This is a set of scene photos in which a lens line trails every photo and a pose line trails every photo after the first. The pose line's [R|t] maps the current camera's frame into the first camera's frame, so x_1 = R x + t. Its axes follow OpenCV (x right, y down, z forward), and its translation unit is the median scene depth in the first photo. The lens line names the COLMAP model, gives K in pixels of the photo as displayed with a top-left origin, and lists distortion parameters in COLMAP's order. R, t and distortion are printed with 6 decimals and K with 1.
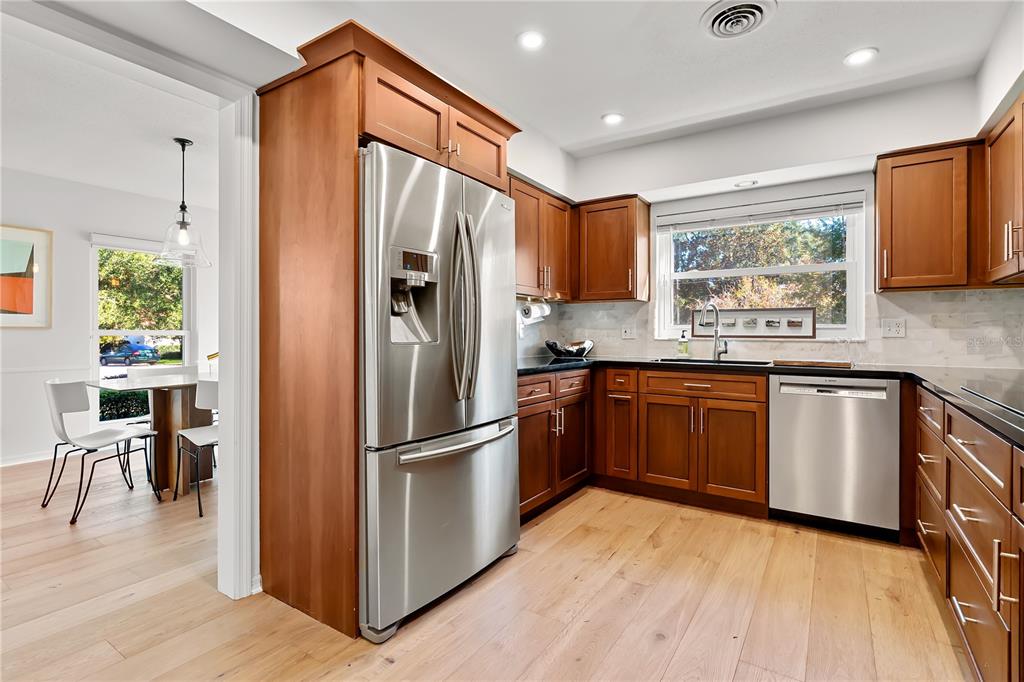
lens RADIAL K [[477.6, 0, 515.7], [0, 477.6, 332.3], [0, 0, 1]] dist [-0.006297, 0.003065]
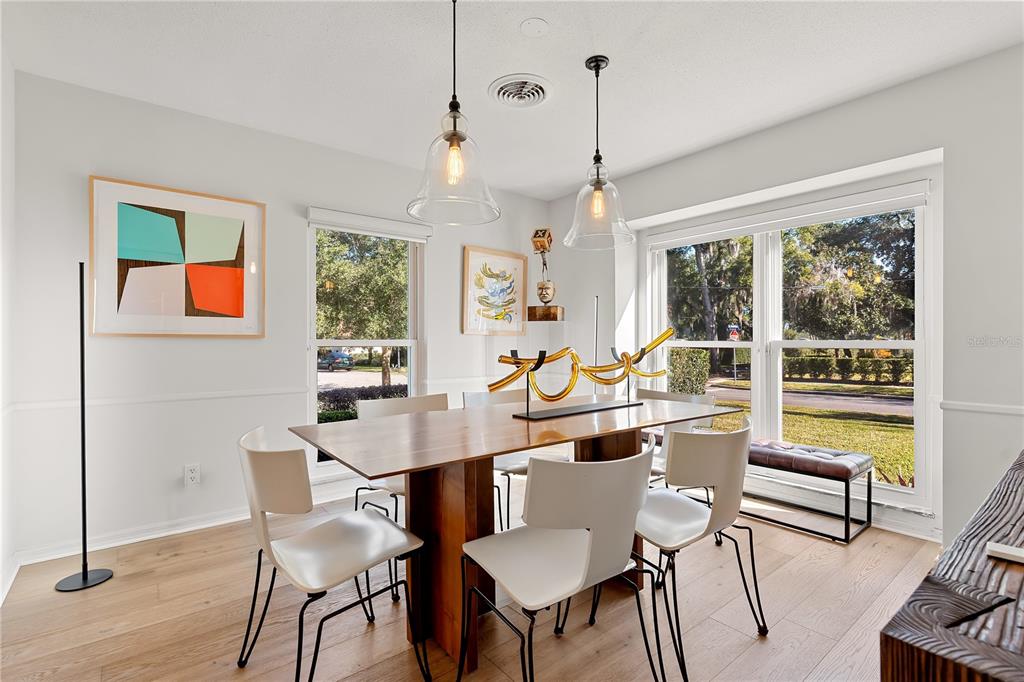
lens RADIAL K [[477.6, 0, 521.4], [0, 477.6, 341.5], [0, 0, 1]] dist [-0.006297, 0.003065]
pose [[0.955052, -0.002697, -0.296426, -0.383183], [0.002616, 0.999996, -0.000667, -0.000277], [0.296427, -0.000139, 0.955056, 0.420070]]
